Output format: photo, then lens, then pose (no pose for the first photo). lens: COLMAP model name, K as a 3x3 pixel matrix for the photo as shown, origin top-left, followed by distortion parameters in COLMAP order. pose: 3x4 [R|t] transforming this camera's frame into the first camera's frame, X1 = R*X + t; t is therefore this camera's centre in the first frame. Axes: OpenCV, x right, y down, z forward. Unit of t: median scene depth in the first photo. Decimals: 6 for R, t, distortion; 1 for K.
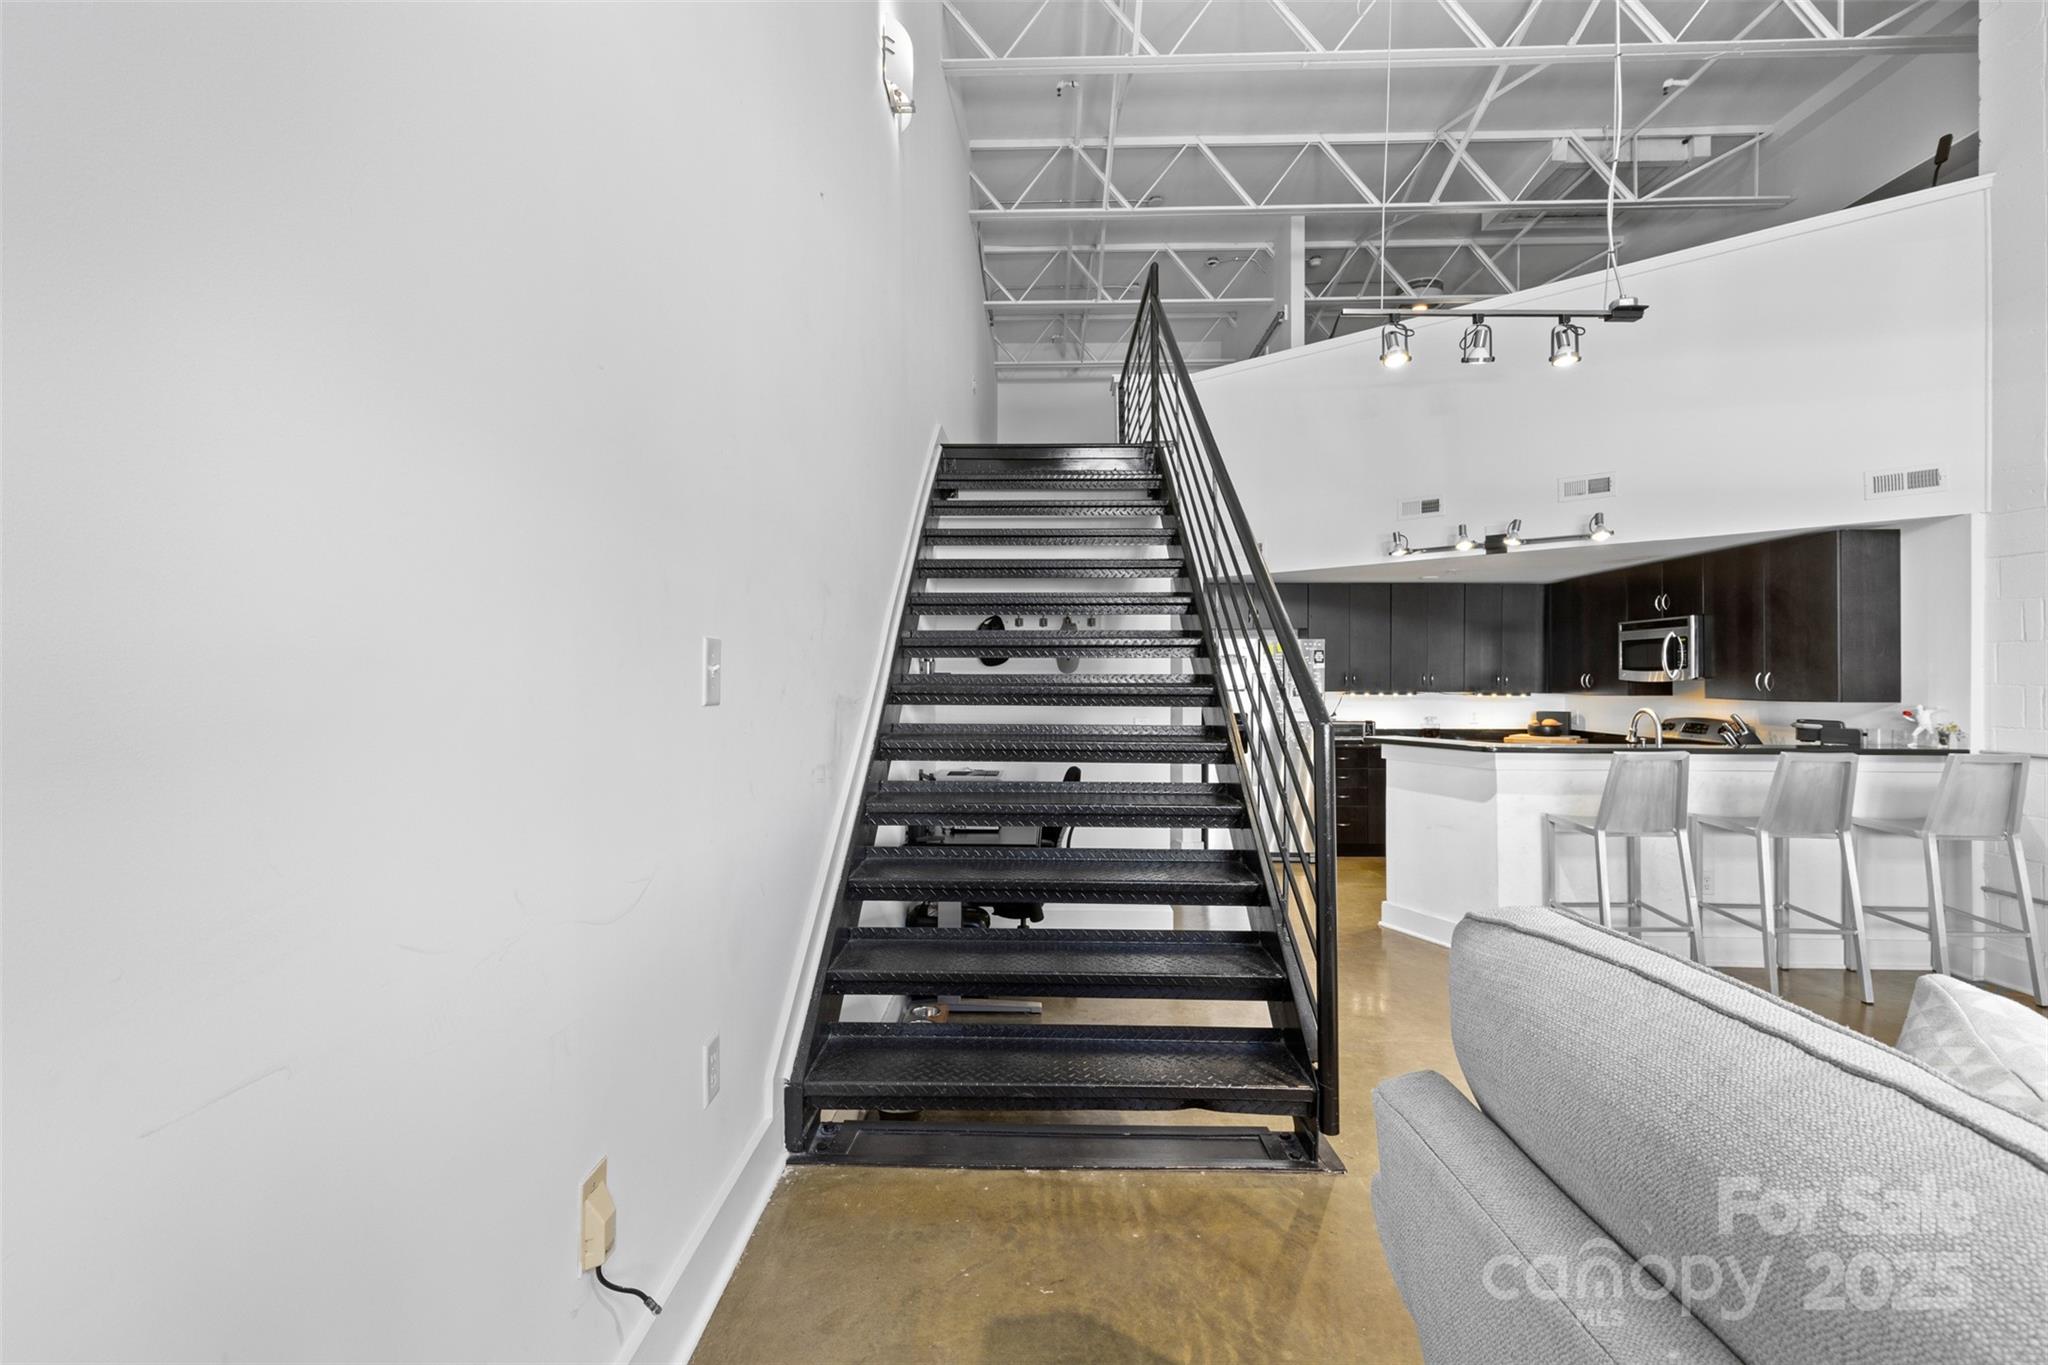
lens RADIAL K [[919.6, 0, 1022.4], [0, 919.6, 670.1], [0, 0, 1]] dist [0.006802, -0.002546]
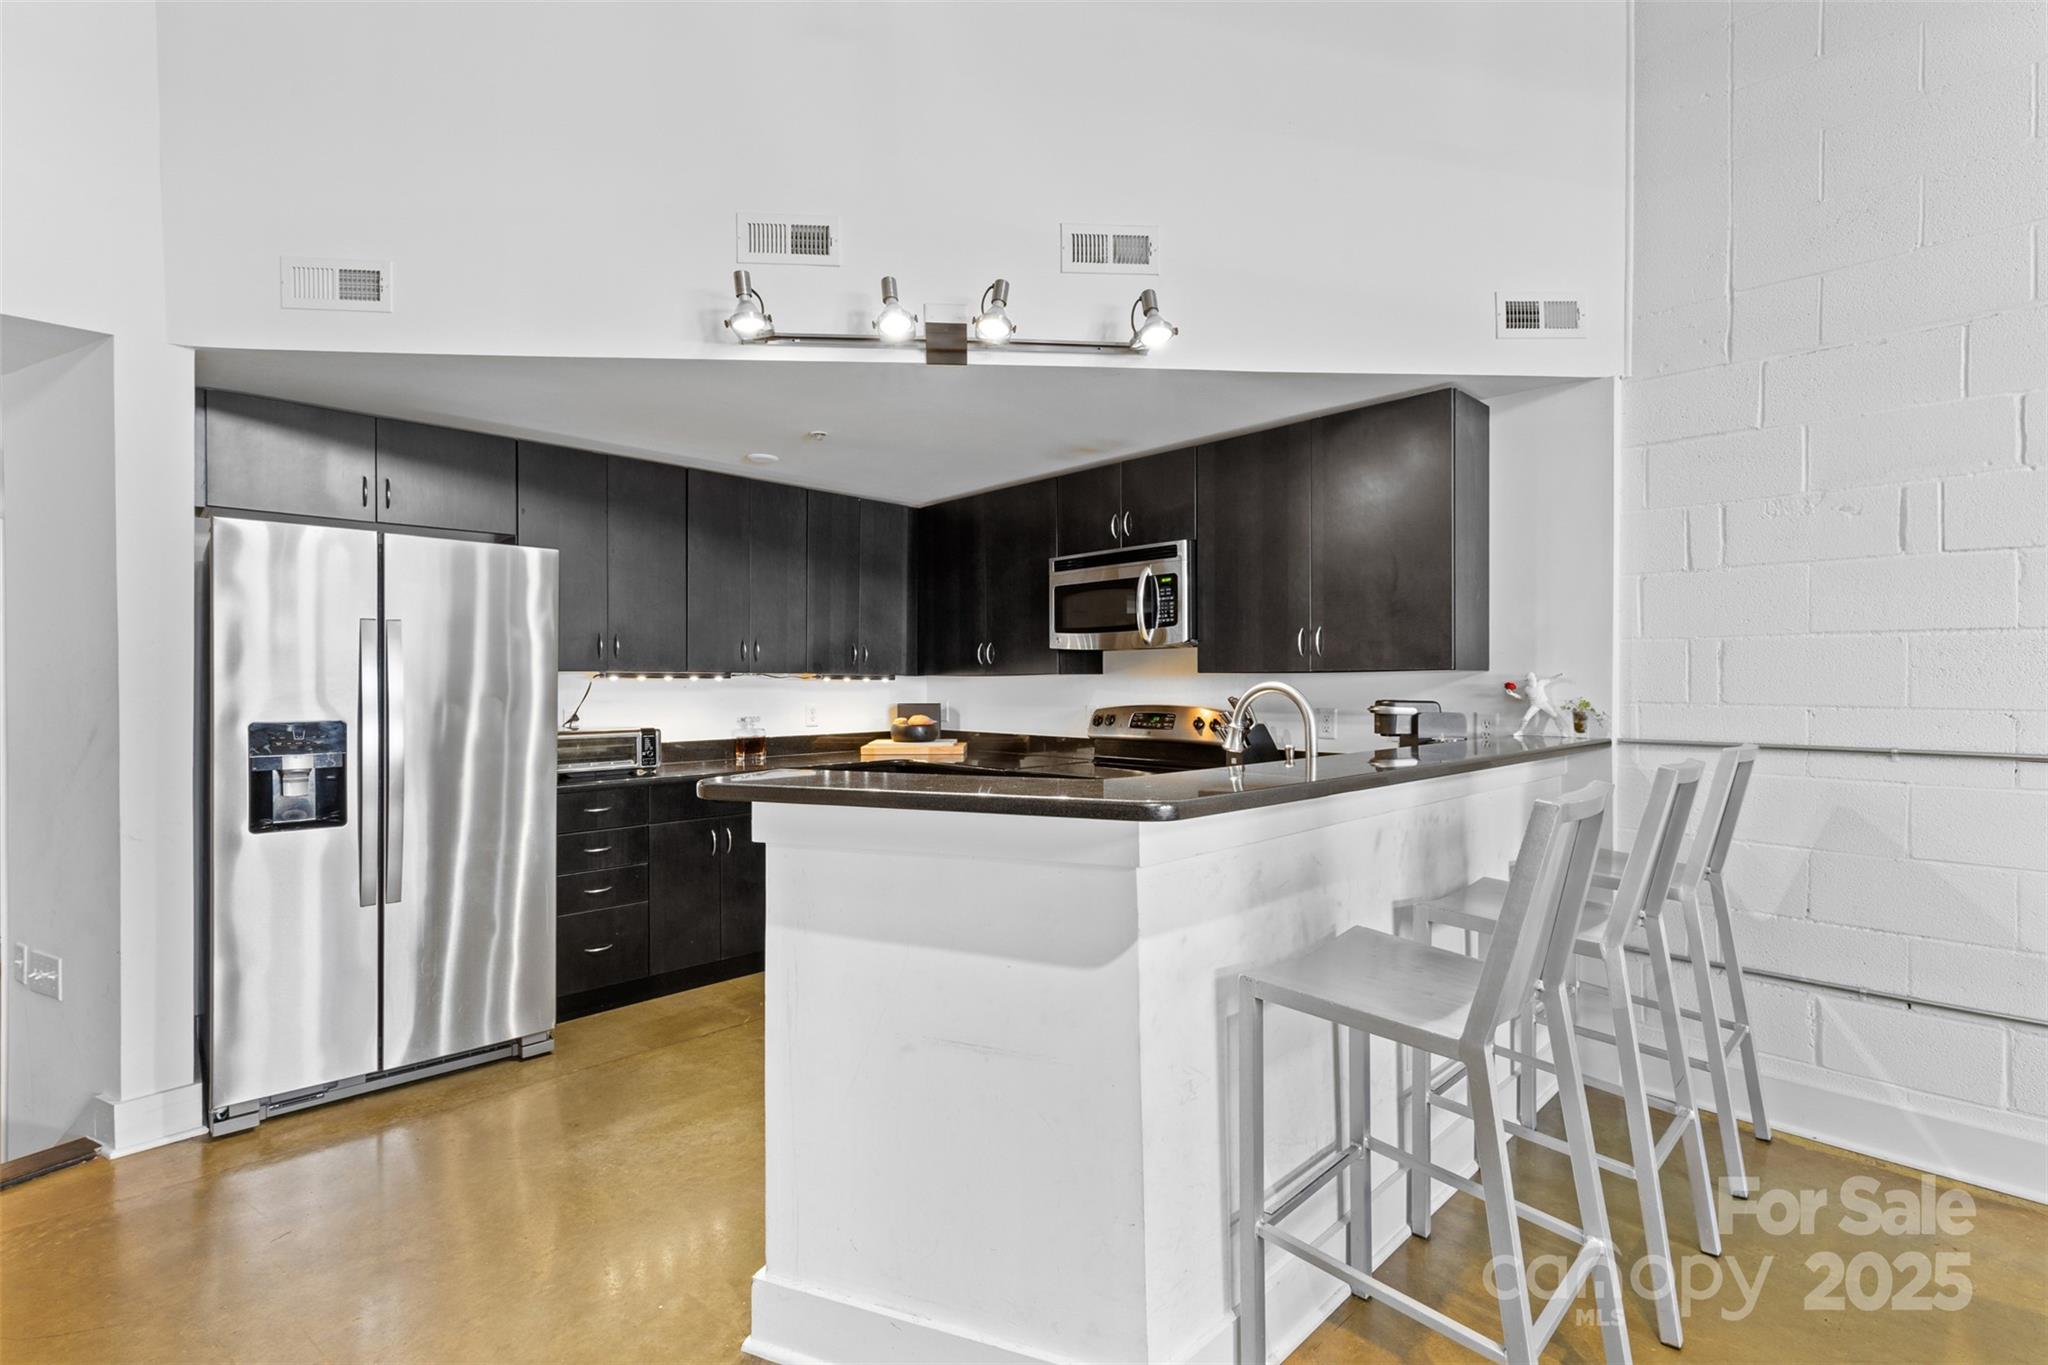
lens RADIAL K [[919.6, 0, 1012.3], [0, 919.6, 692.2], [0, 0, 1]] dist [0.006802, -0.002546]
pose [[0.704570, -0.011733, 0.709538, 0.189841], [-0.001849, 0.999830, 0.018369, 0.030185], [-0.709632, -0.014254, 0.704428, 0.601263]]
